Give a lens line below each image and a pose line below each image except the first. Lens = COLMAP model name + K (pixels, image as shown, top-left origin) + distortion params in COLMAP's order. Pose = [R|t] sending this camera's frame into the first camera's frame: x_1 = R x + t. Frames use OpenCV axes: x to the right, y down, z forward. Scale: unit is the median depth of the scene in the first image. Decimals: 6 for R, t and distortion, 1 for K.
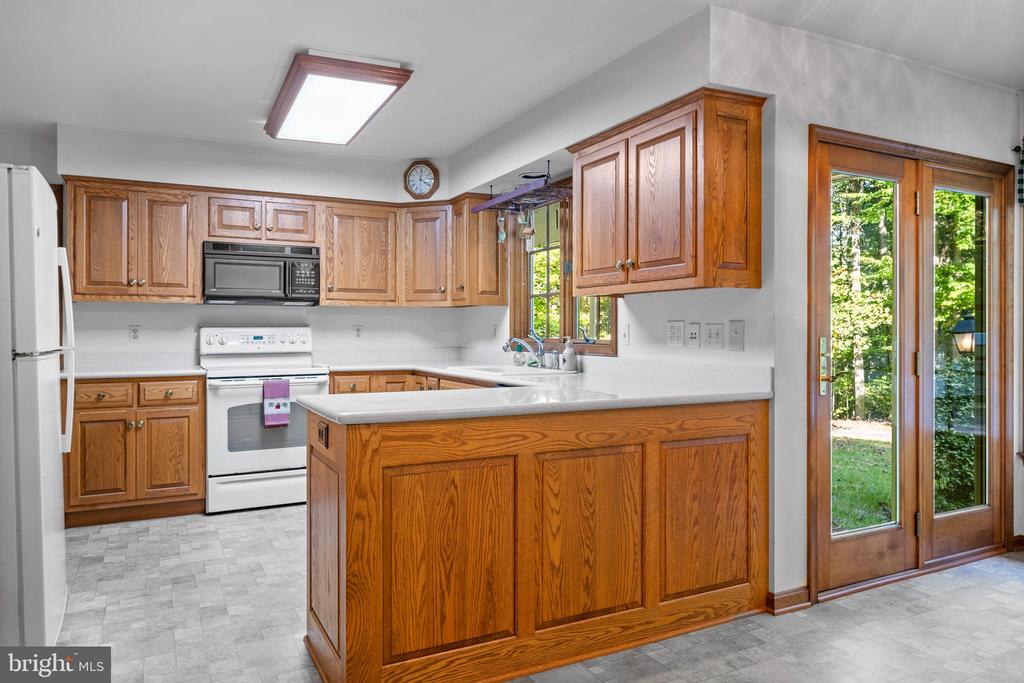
lens RADIAL K [[698.8, 0, 528.0], [0, 698.8, 333.7], [0, 0, 1]] dist [0.004738, -0.000491]
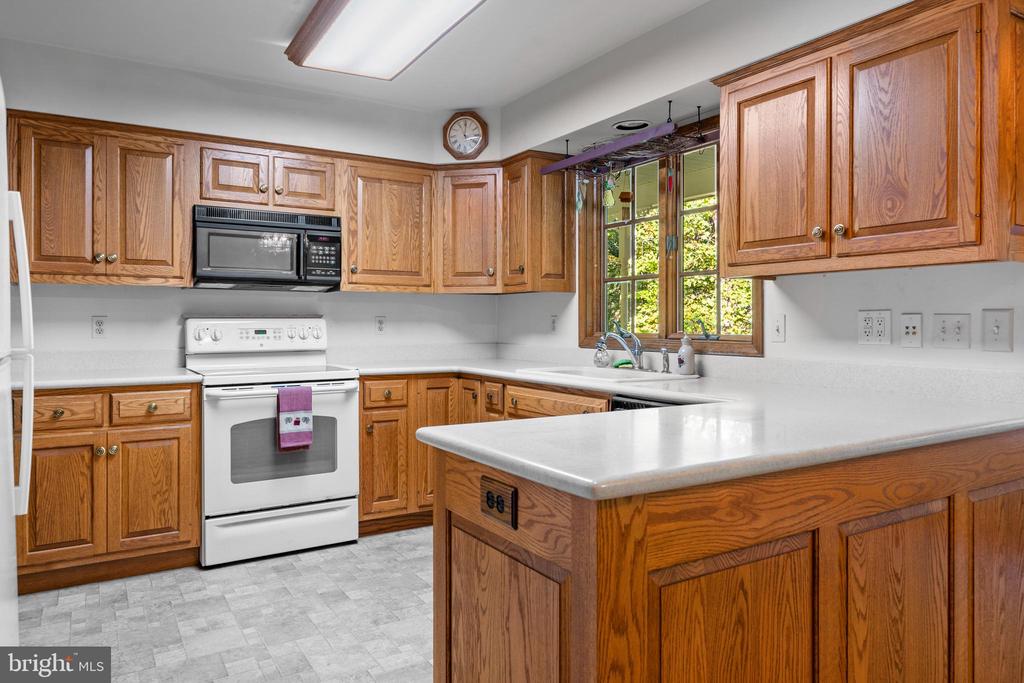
lens RADIAL K [[700.1, 0, 524.7], [0, 700.1, 324.5], [0, 0, 1]] dist [0.007184, -0.006125]
pose [[0.997290, 0.000330, 0.073566, -0.181040], [-0.000208, 0.999999, -0.001659, -0.001439], [-0.073566, 0.001639, 0.997289, 0.239420]]
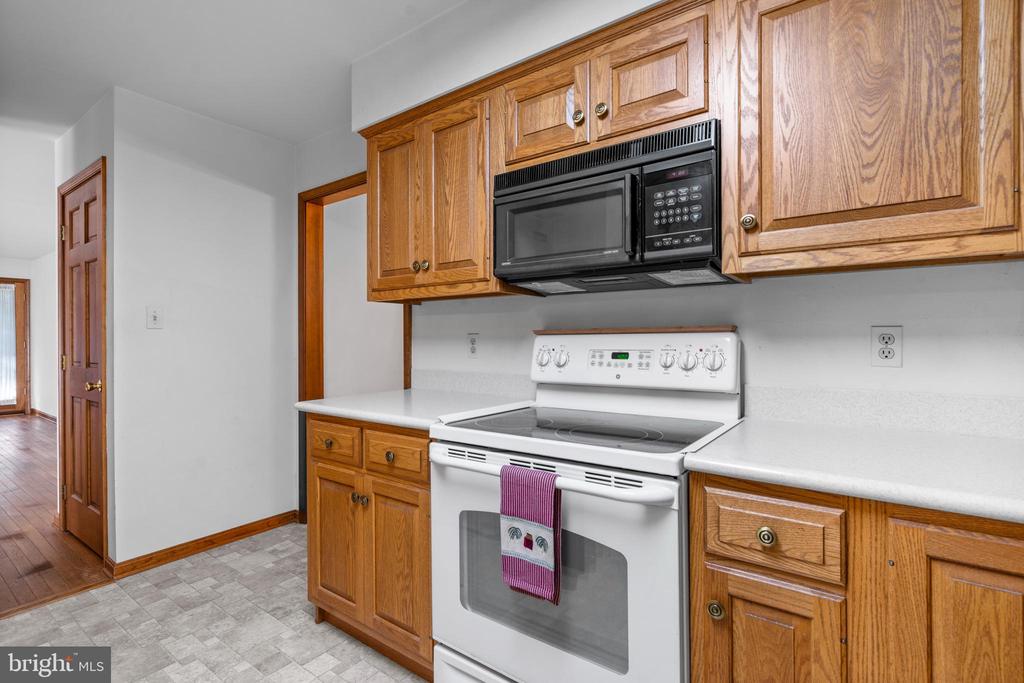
lens RADIAL K [[474.8, 0, 528.0], [0, 474.8, 337.8], [0, 0, 1]] dist [-0.000006, 0.000350]
pose [[0.425932, -0.004810, -0.904742, -0.135897], [-0.000355, 0.999985, -0.005484, -0.005714], [0.904755, 0.002657, 0.425924, 0.970469]]
